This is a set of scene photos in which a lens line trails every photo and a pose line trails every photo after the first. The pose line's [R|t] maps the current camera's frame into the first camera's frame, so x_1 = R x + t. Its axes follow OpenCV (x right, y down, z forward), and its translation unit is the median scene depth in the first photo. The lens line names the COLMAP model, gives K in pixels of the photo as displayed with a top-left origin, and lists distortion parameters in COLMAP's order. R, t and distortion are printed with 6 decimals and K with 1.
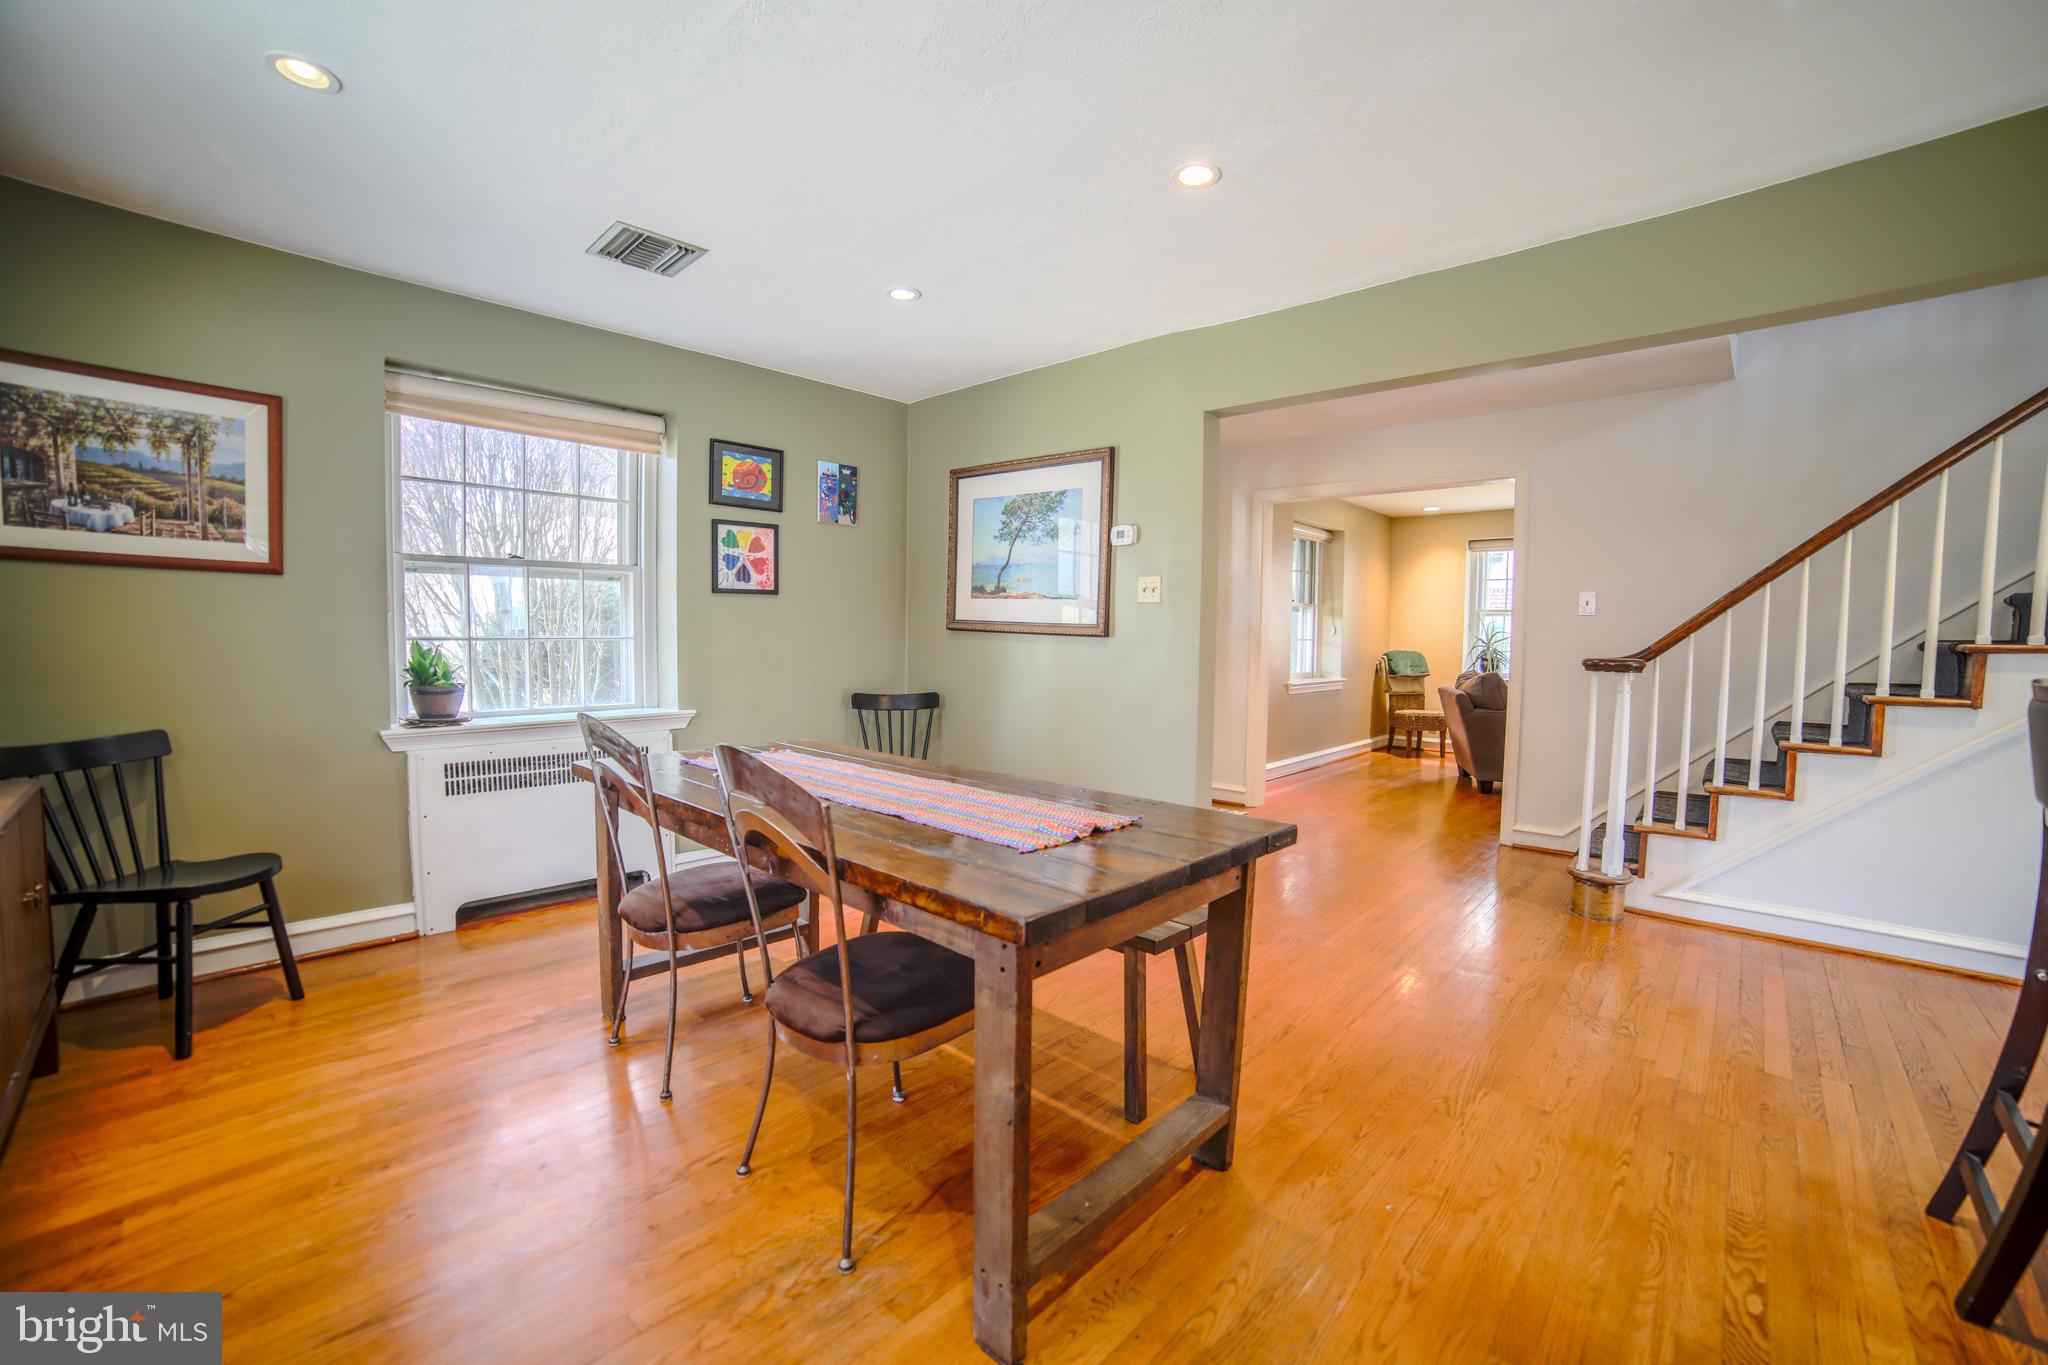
lens RADIAL K [[839.0, 0, 1022.7], [0, 839.0, 690.1], [0, 0, 1]] dist [-0.110409, 0.040785]
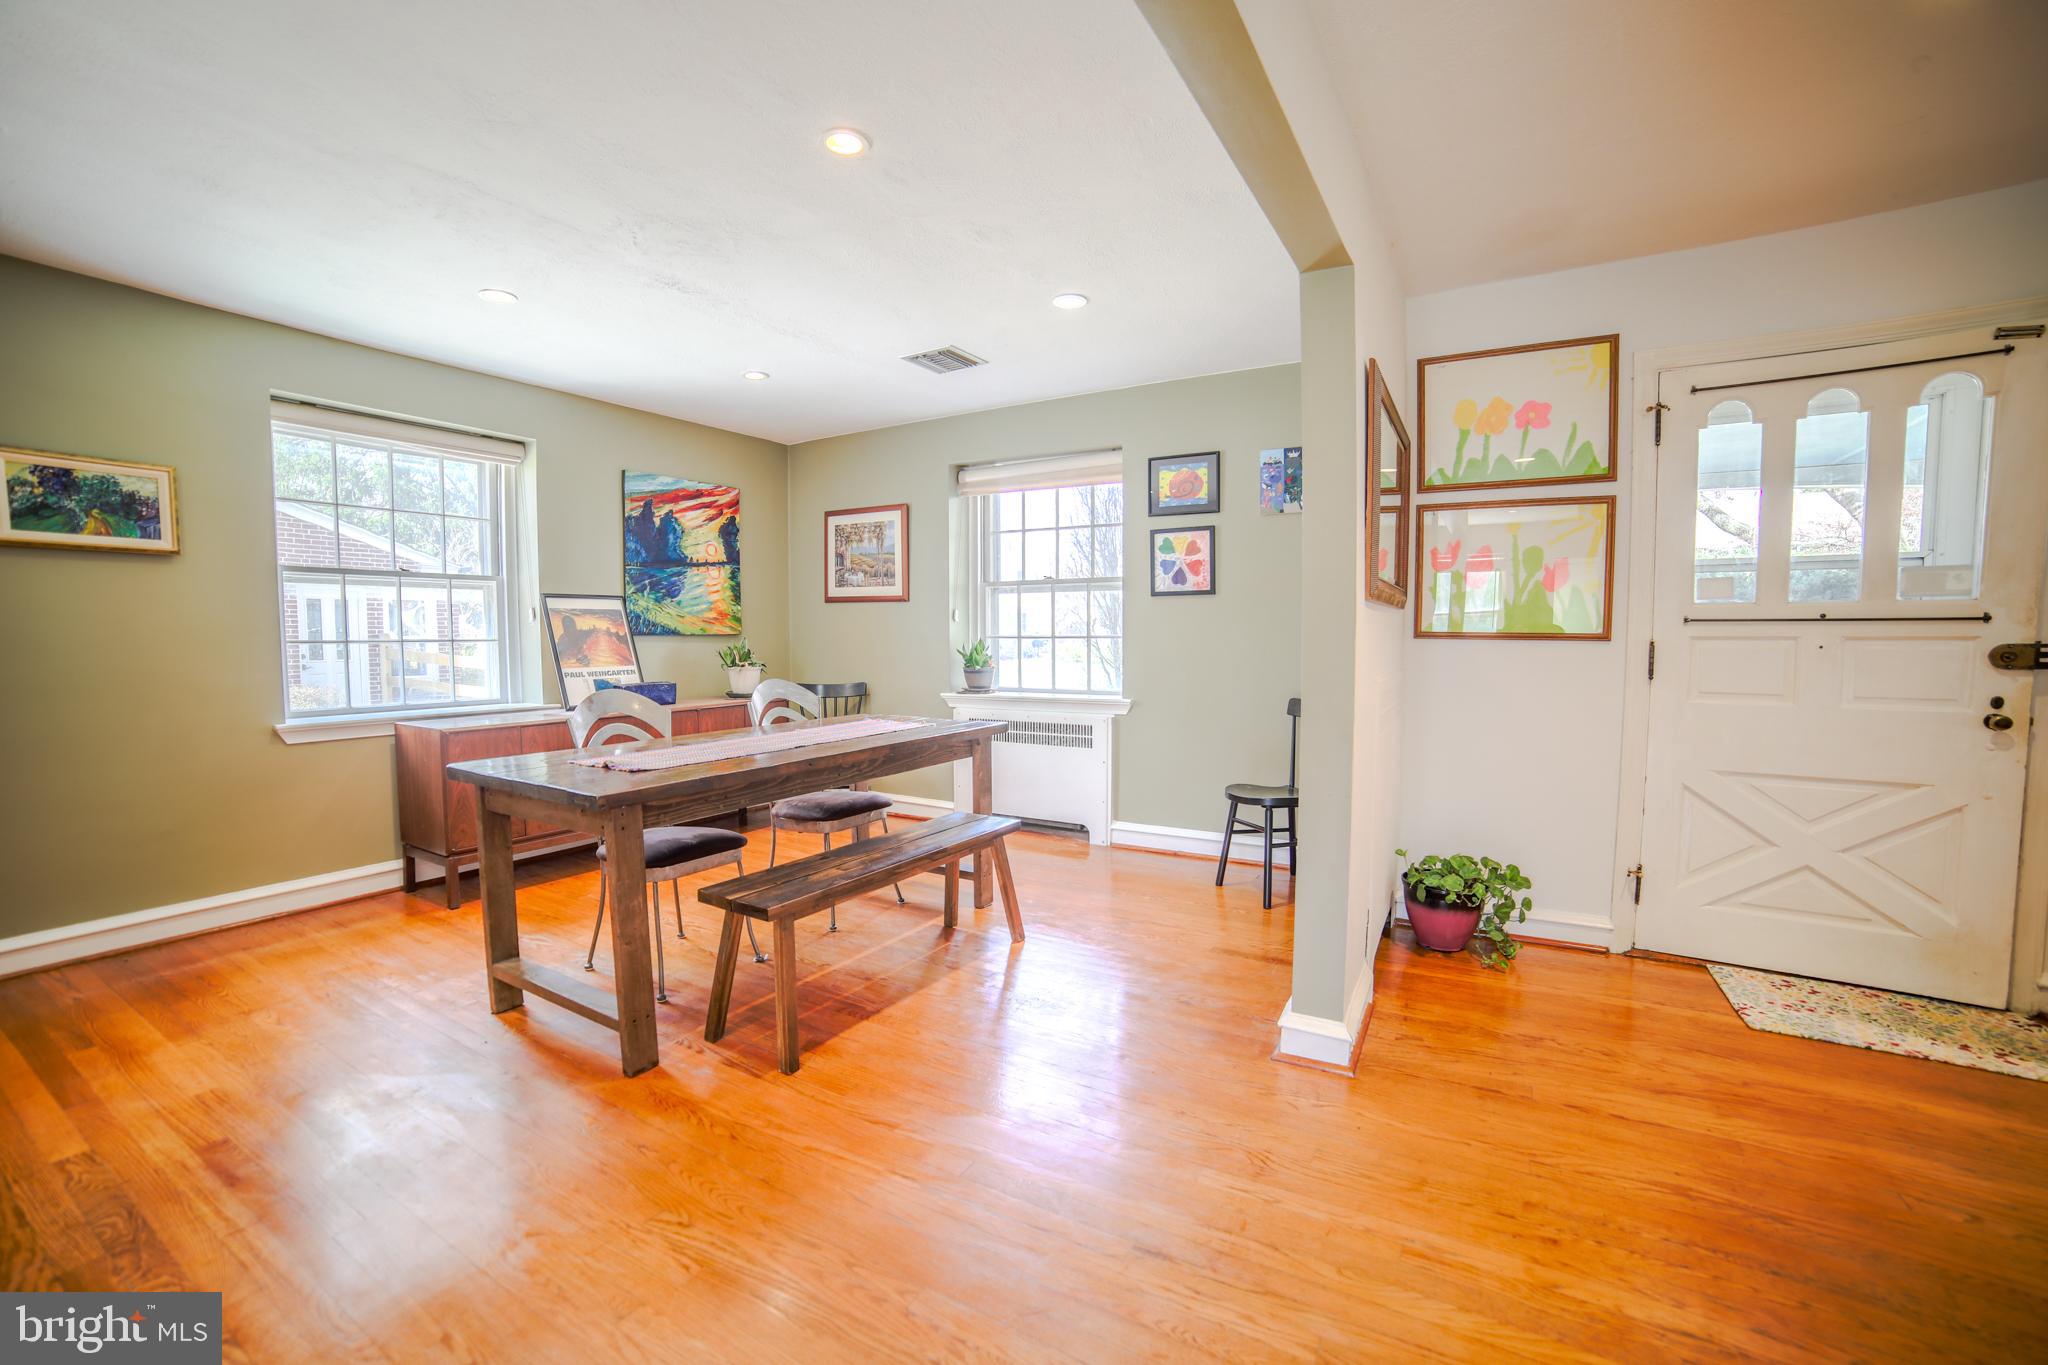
lens RADIAL K [[829.0, 0, 1018.5], [0, 829.0, 688.4], [0, 0, 1]] dist [-0.099667, 0.031307]
pose [[0.235907, 0.058748, -0.969998, 0.672580], [-0.052135, 0.997499, 0.047735, -0.037078], [0.970376, 0.039310, 0.238380, 0.560529]]
